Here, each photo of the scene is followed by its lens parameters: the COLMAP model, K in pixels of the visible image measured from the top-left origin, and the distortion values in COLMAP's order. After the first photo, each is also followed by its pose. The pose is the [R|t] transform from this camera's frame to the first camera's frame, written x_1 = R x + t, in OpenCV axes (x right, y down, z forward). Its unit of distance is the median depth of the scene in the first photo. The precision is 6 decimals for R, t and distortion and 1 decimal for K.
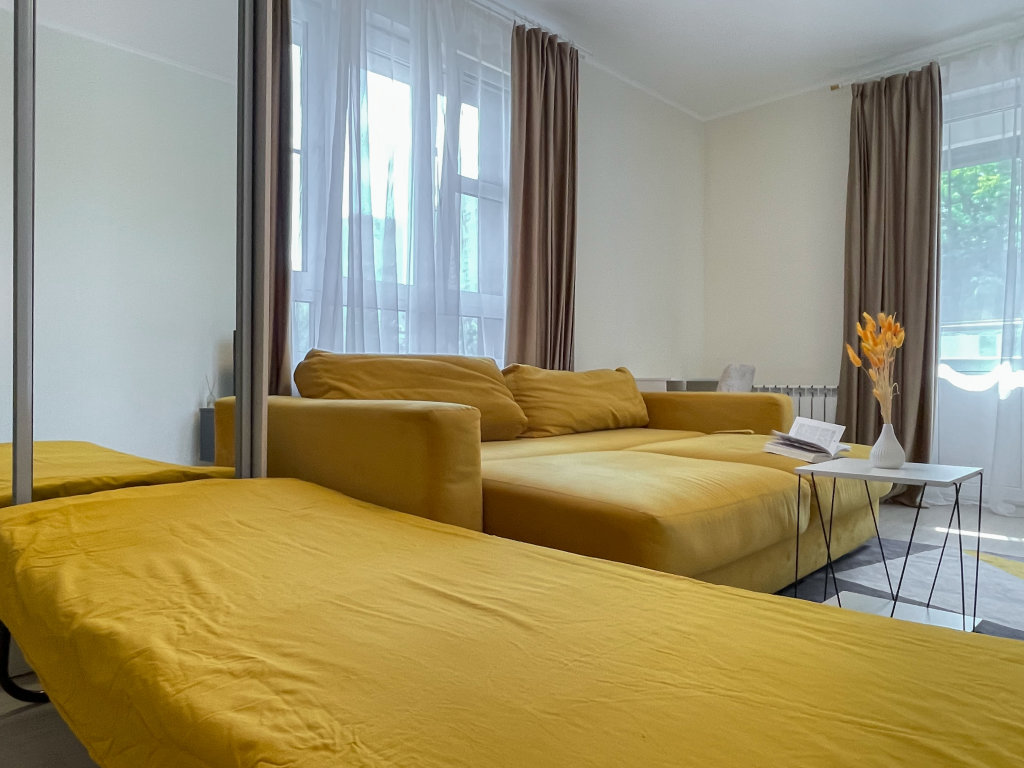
lens RADIAL K [[710.8, 0, 498.3], [0, 710.8, 385.3], [0, 0, 1]] dist [0.000239, 0.000161]
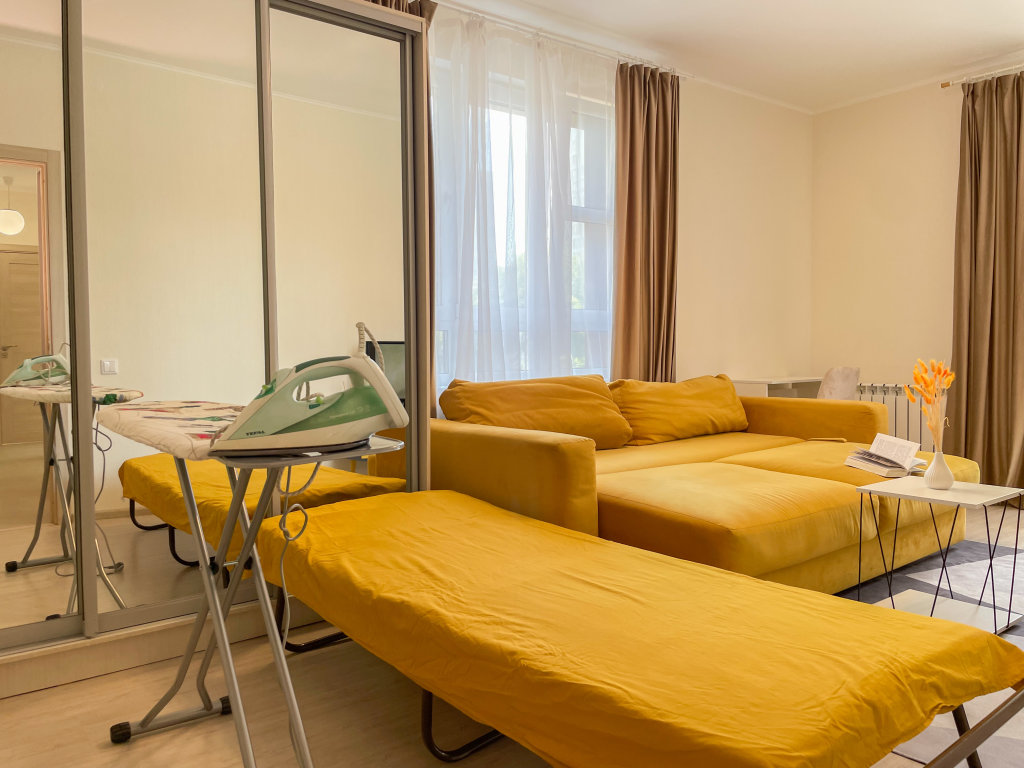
lens RADIAL K [[770.4, 0, 512.0], [0, 770.4, 384.0], [0, 0, 1]] dist [0.108892, -0.119701]
pose [[0.994184, -0.010087, -0.107221, -0.021579], [0.013850, 0.999312, 0.034402, -0.087354], [0.106800, -0.035687, 0.993640, -0.300051]]
